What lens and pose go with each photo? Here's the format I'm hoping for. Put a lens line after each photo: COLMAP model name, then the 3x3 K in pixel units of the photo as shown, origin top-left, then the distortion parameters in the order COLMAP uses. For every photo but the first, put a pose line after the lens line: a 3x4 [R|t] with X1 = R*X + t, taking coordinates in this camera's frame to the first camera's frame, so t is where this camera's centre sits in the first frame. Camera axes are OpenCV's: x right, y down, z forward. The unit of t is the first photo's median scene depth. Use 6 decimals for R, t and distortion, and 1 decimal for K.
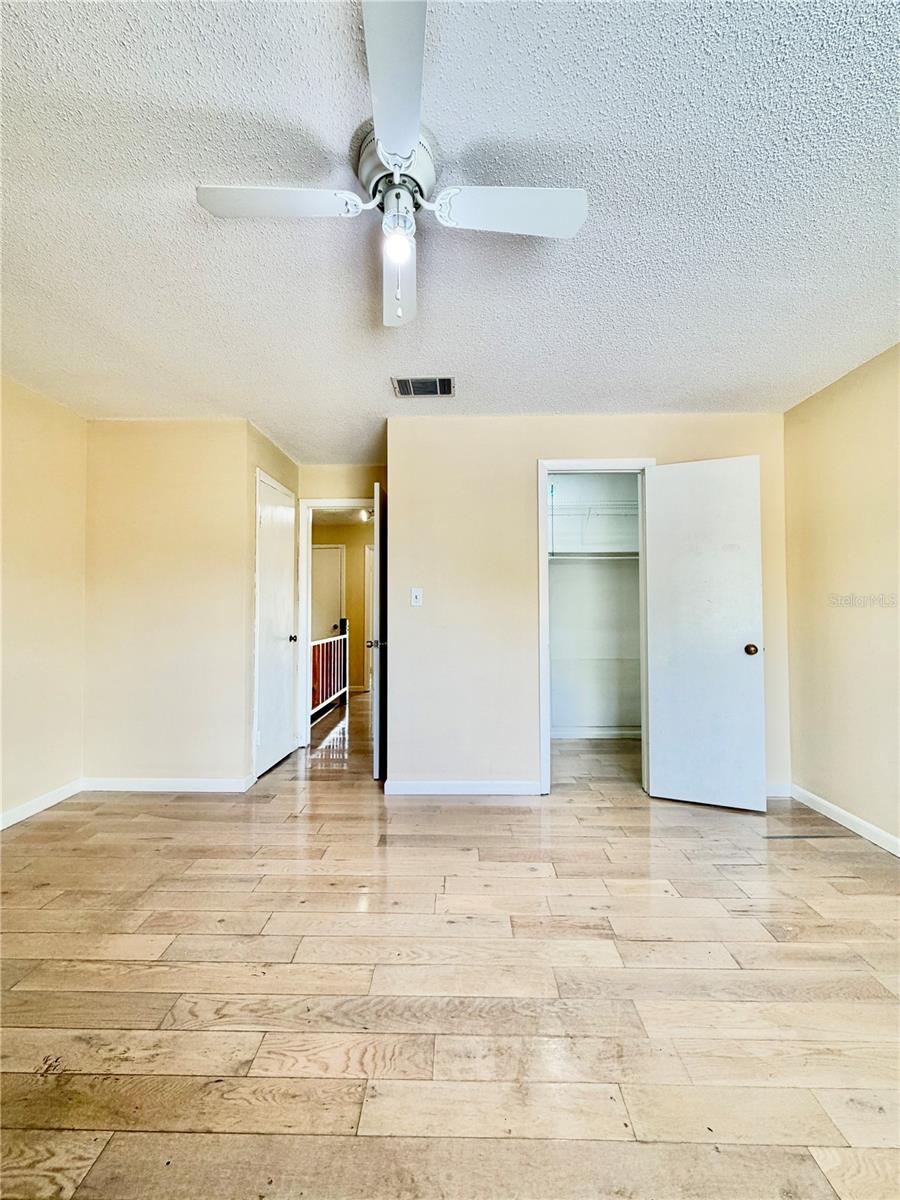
lens RADIAL K [[477.6, 0, 451.2], [0, 477.6, 603.3], [0, 0, 1]] dist [-0.000871, 0.000293]
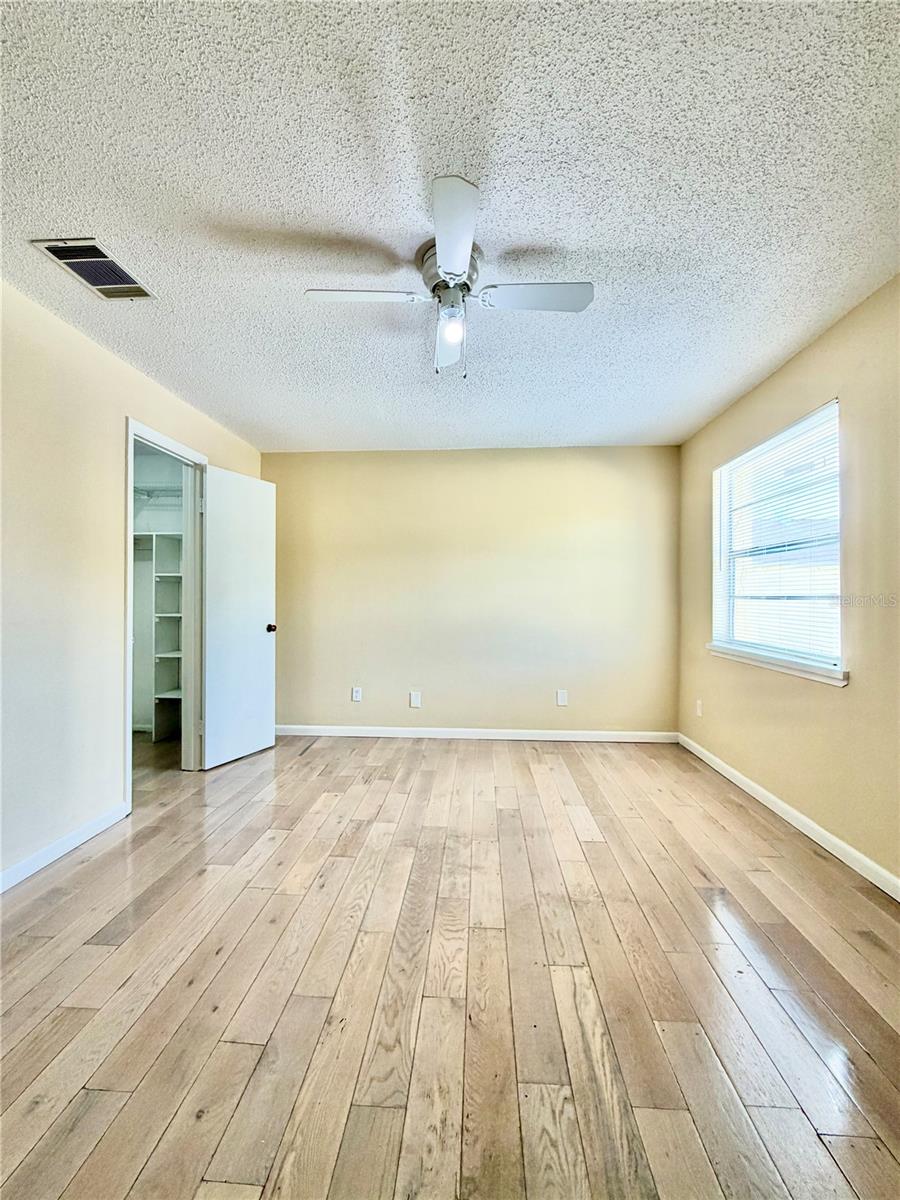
lens RADIAL K [[477.6, 0, 453.5], [0, 477.6, 599.4], [0, 0, 1]] dist [-0.000871, 0.000293]
pose [[0.042633, 0.000686, 0.999091, -1.381648], [-0.016740, 0.999860, 0.000027, 0.018671], [-0.998951, -0.016726, 0.042639, 0.866005]]
